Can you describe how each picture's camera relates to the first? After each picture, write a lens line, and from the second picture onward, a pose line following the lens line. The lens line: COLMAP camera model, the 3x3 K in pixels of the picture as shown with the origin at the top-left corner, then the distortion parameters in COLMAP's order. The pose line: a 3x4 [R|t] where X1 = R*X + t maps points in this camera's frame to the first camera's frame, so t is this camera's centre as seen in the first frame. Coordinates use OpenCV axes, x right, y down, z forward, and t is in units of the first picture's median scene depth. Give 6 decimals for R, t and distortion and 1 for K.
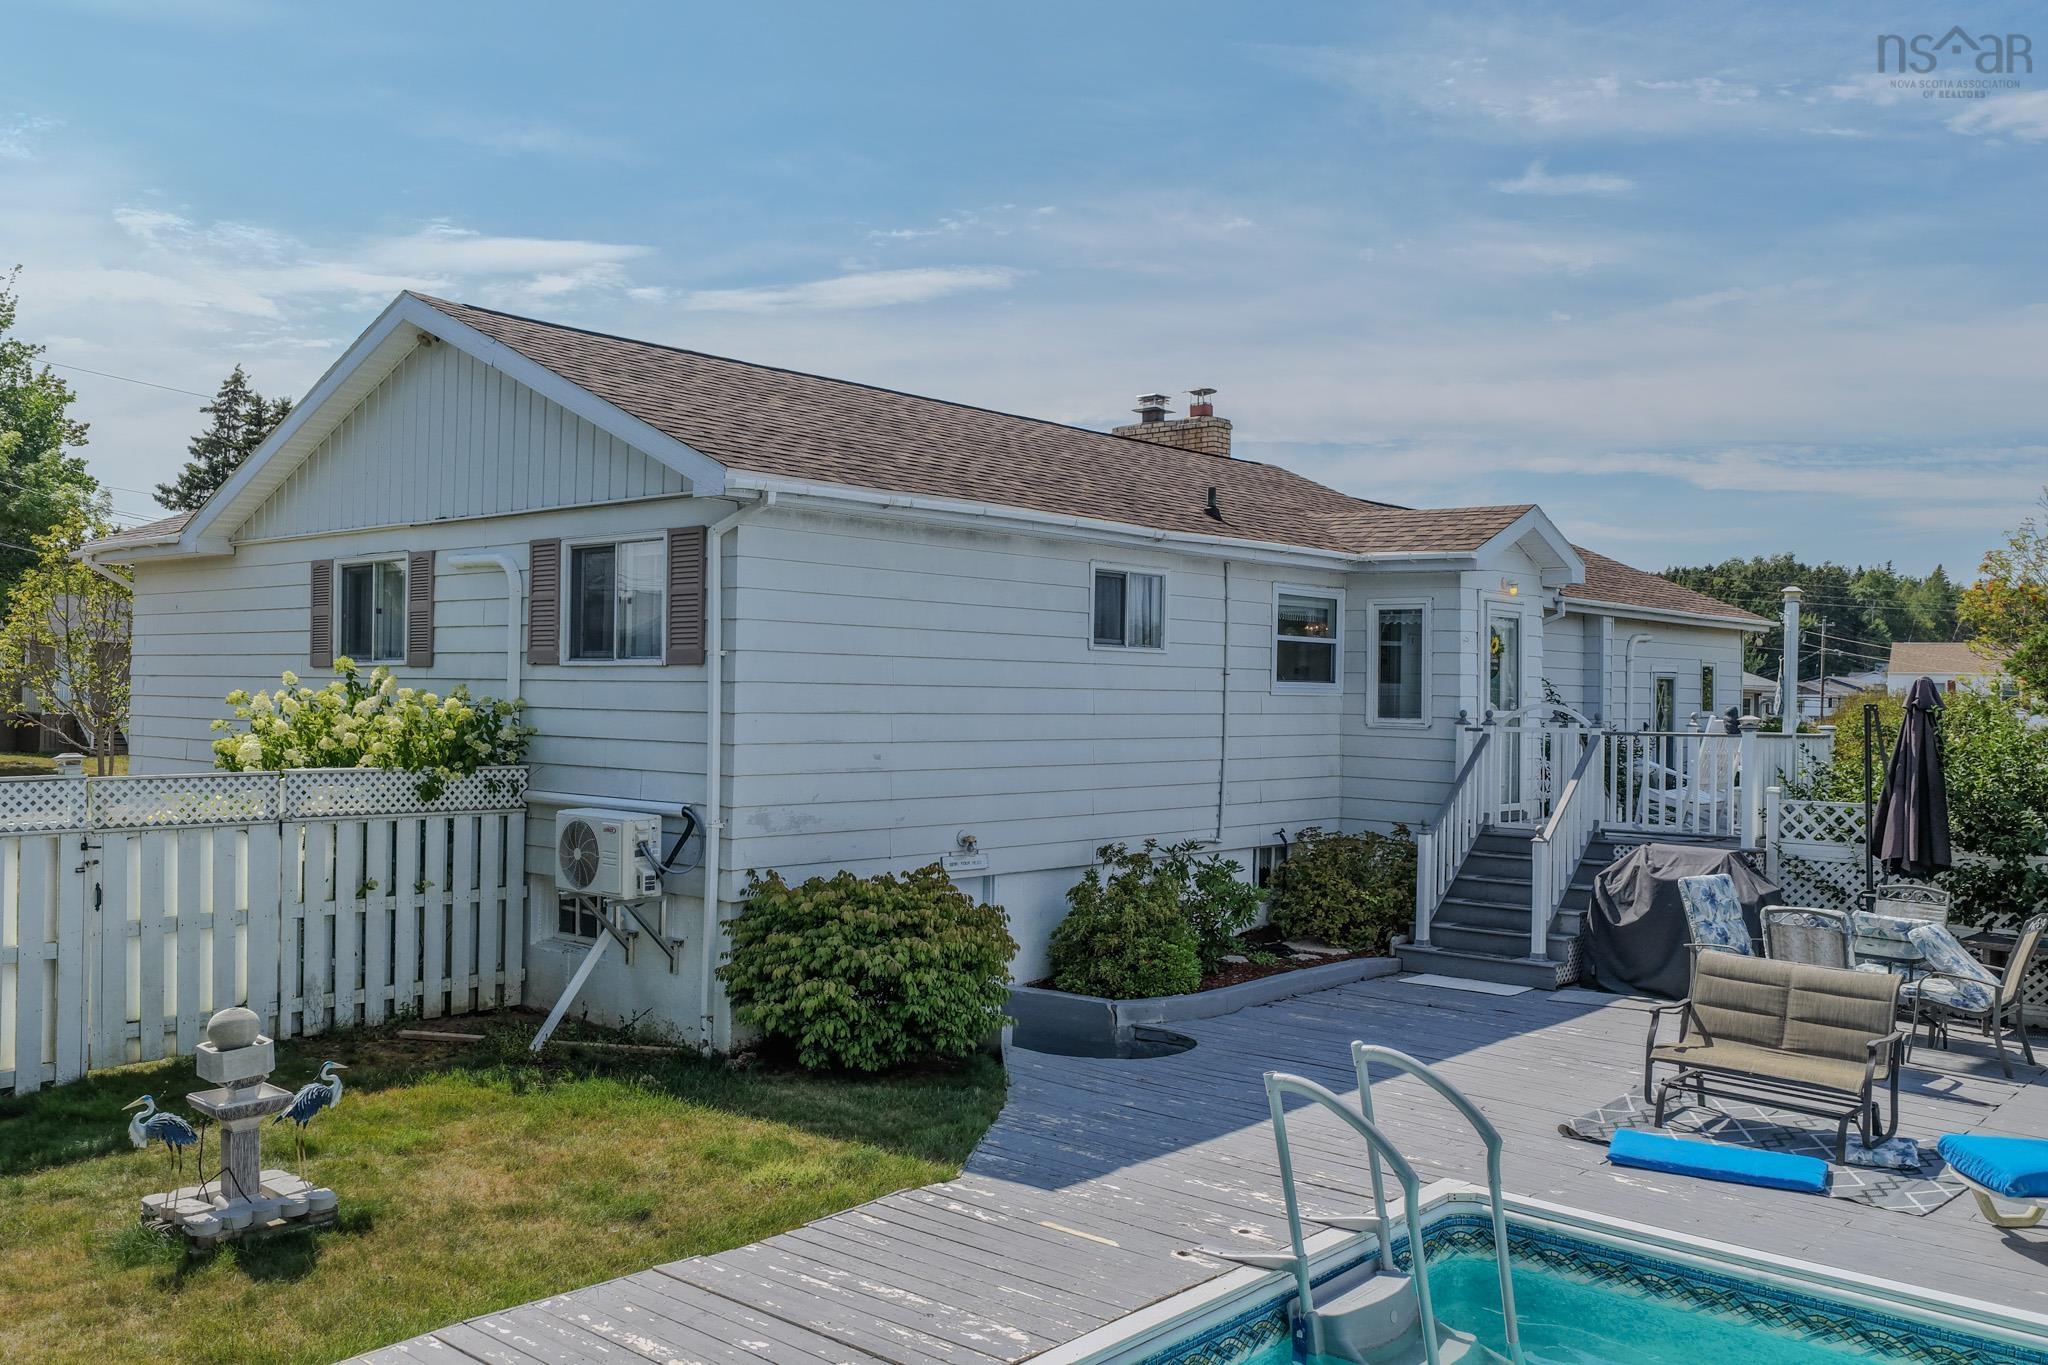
lens RADIAL K [[1704.2, 0, 1025.3], [0, 1704.2, 692.5], [0, 0, 1]] dist [-0.011239, 0.035789]
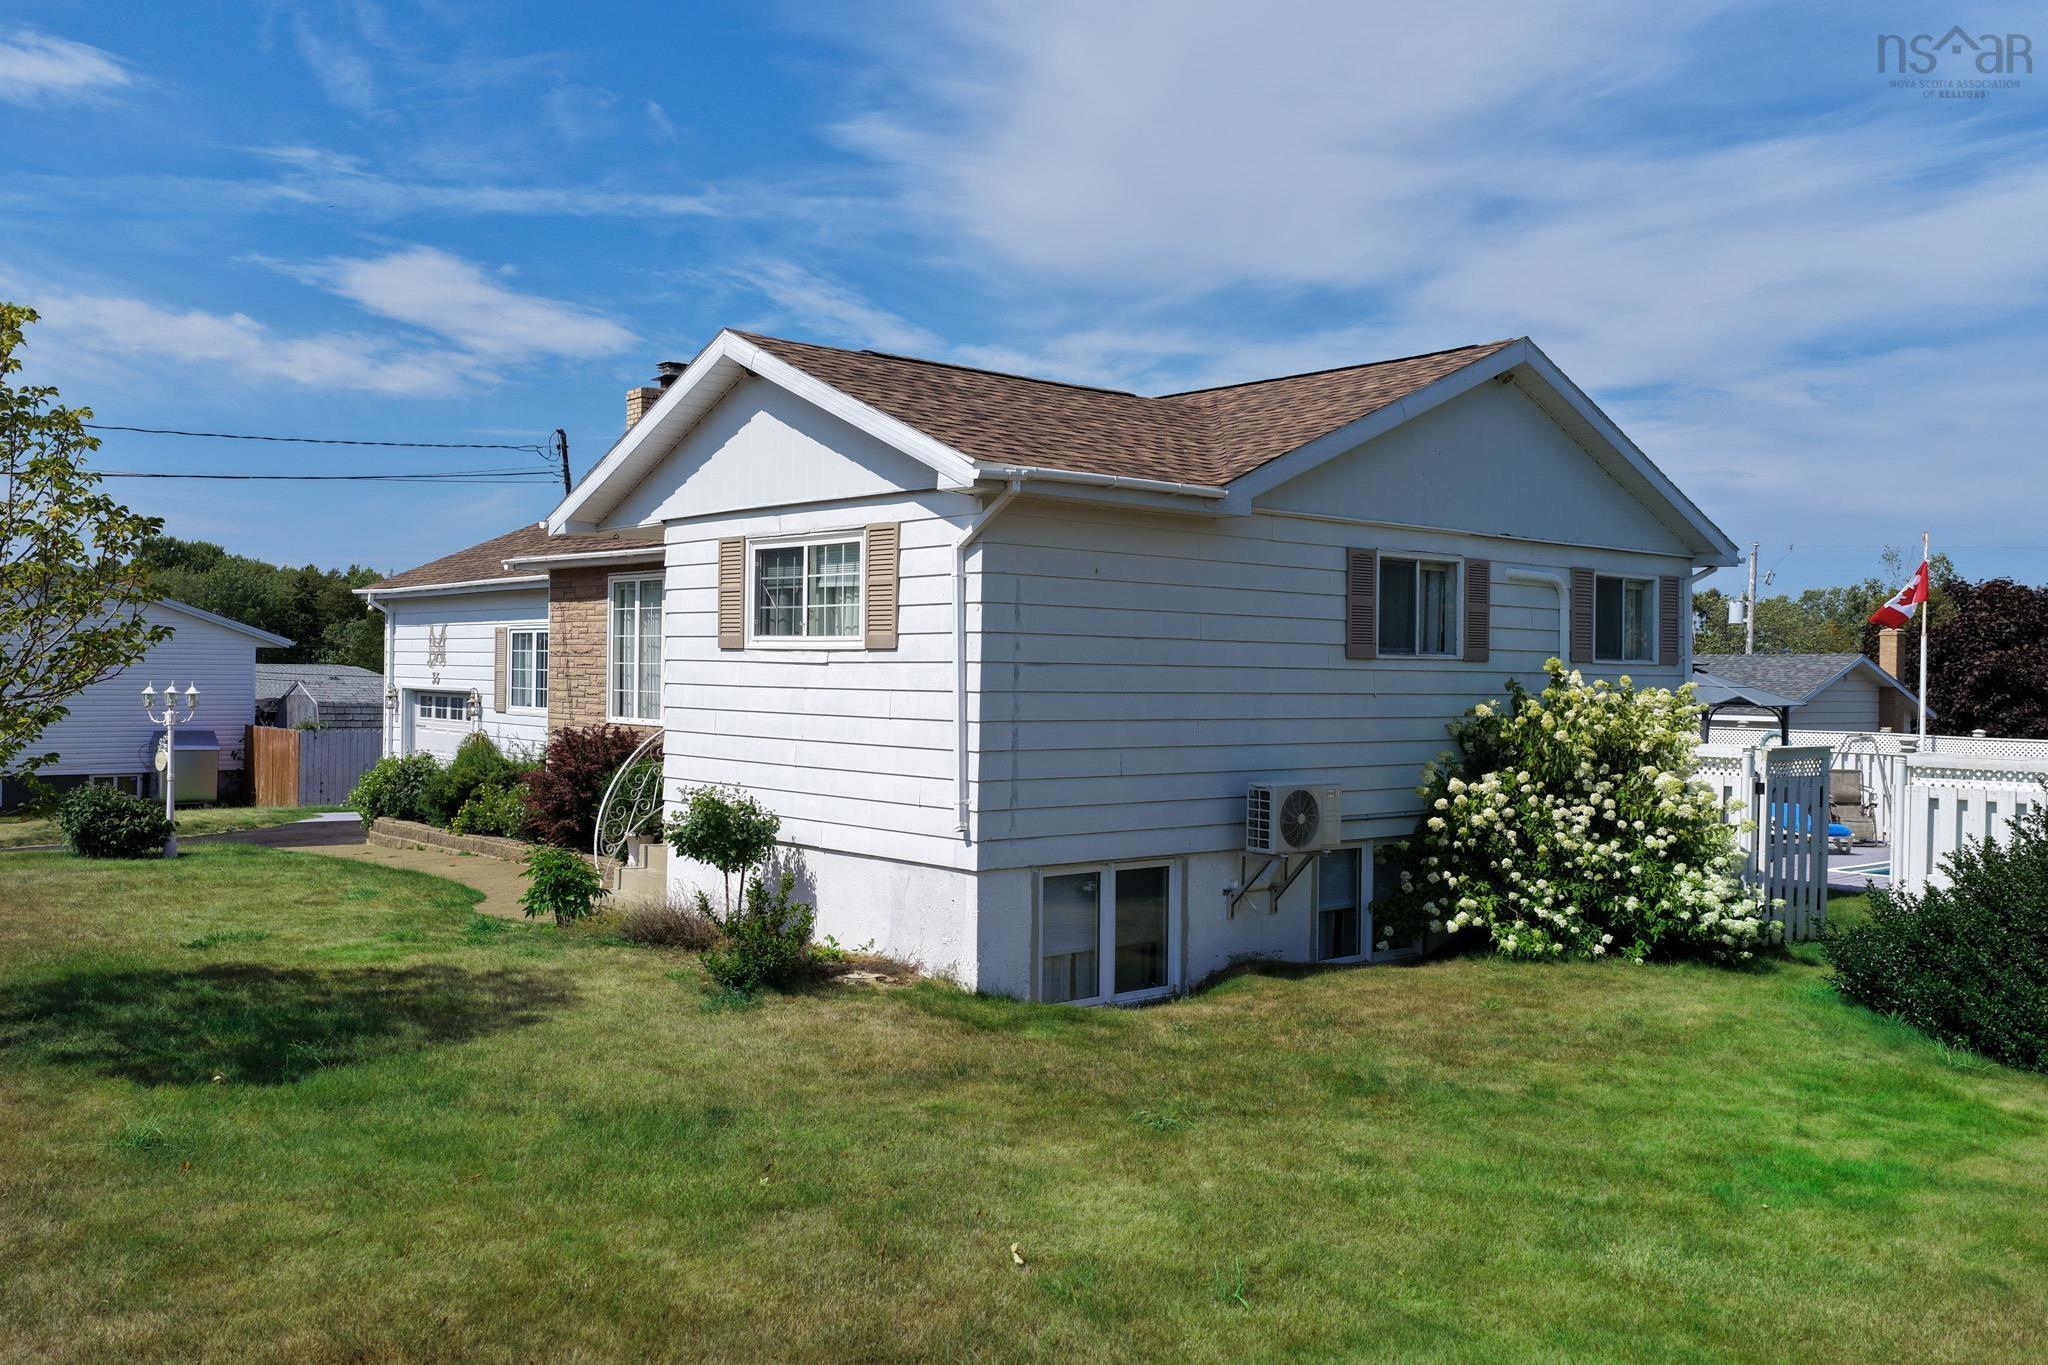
lens RADIAL K [[1704.2, 0, 1028.0], [0, 1704.2, 677.0], [0, 0, 1]] dist [-0.011239, 0.035789]
pose [[0.142387, -0.011478, 0.989744, -1.645717], [-0.012513, 0.999832, 0.013395, -0.017714], [-0.989732, -0.014292, 0.142220, 1.233381]]
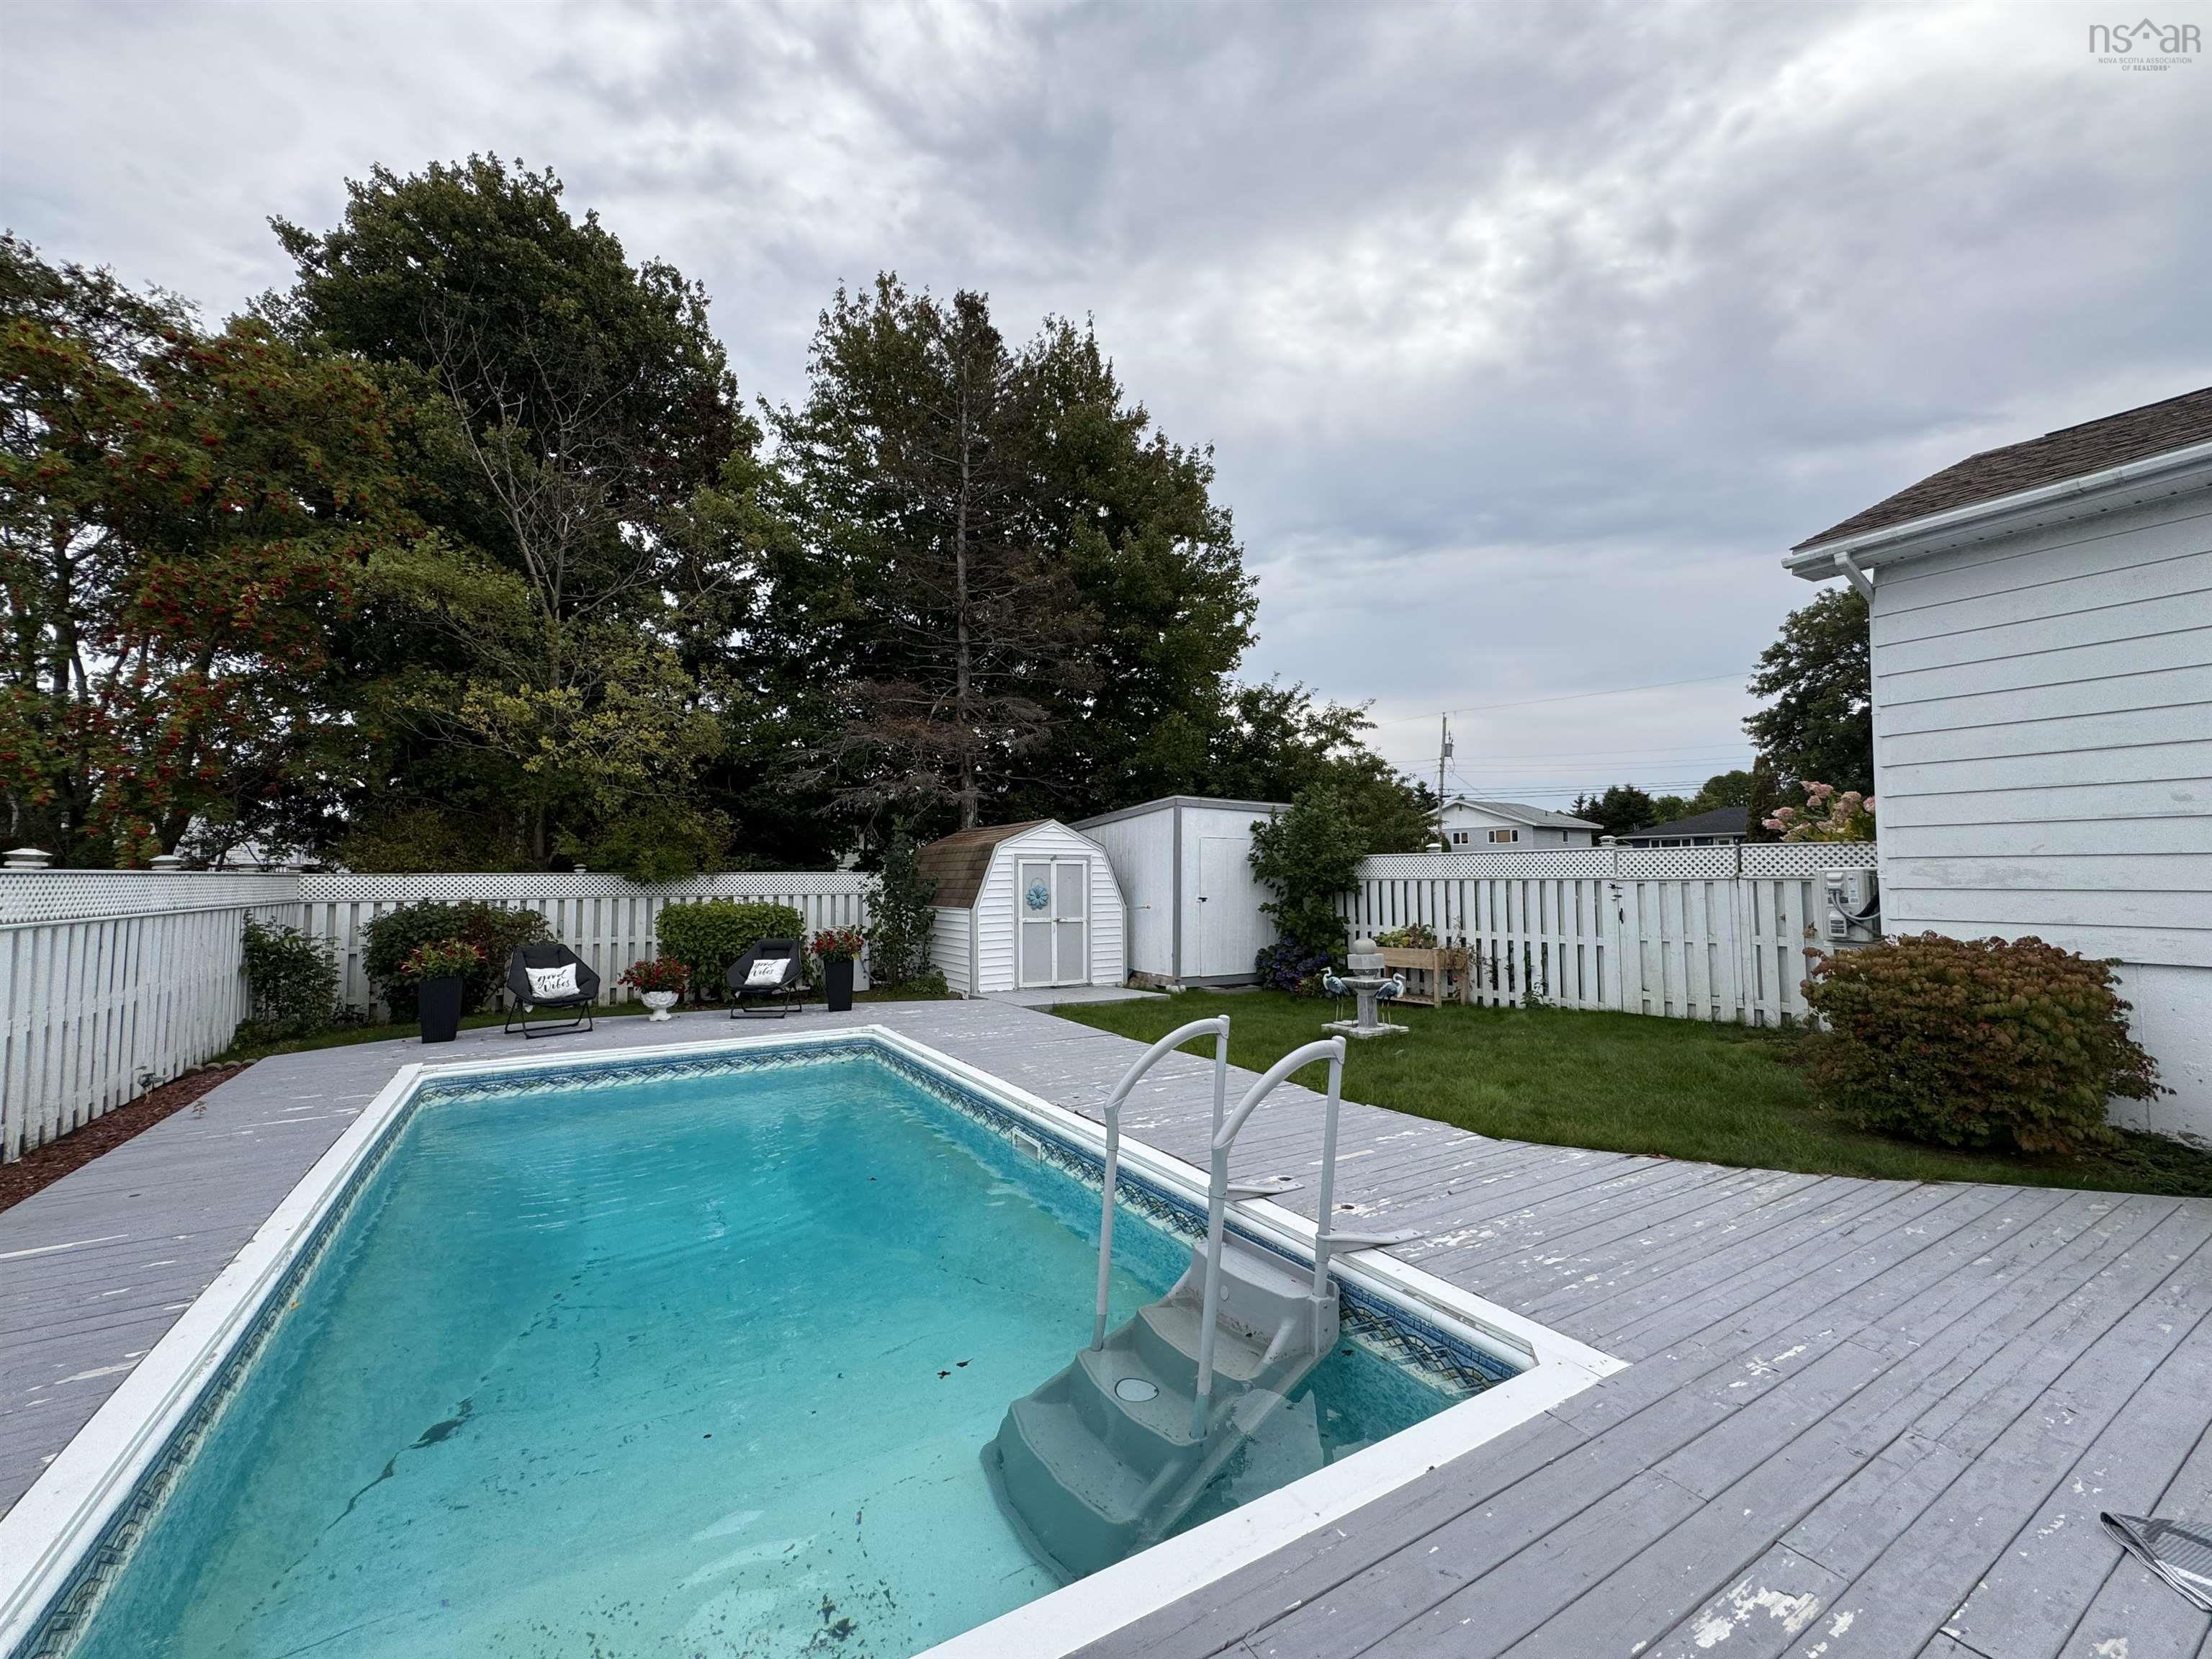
lens RADIAL K [[886.5, 0, 1103.1], [0, 886.5, 824.9], [0, 0, 1]] dist [-0.002752, -0.001818]
pose [[-0.297426, -0.068258, -0.952302, 0.425039], [-0.001750, 0.997478, -0.070950, 0.076492], [0.954743, -0.019436, -0.296796, 0.624651]]
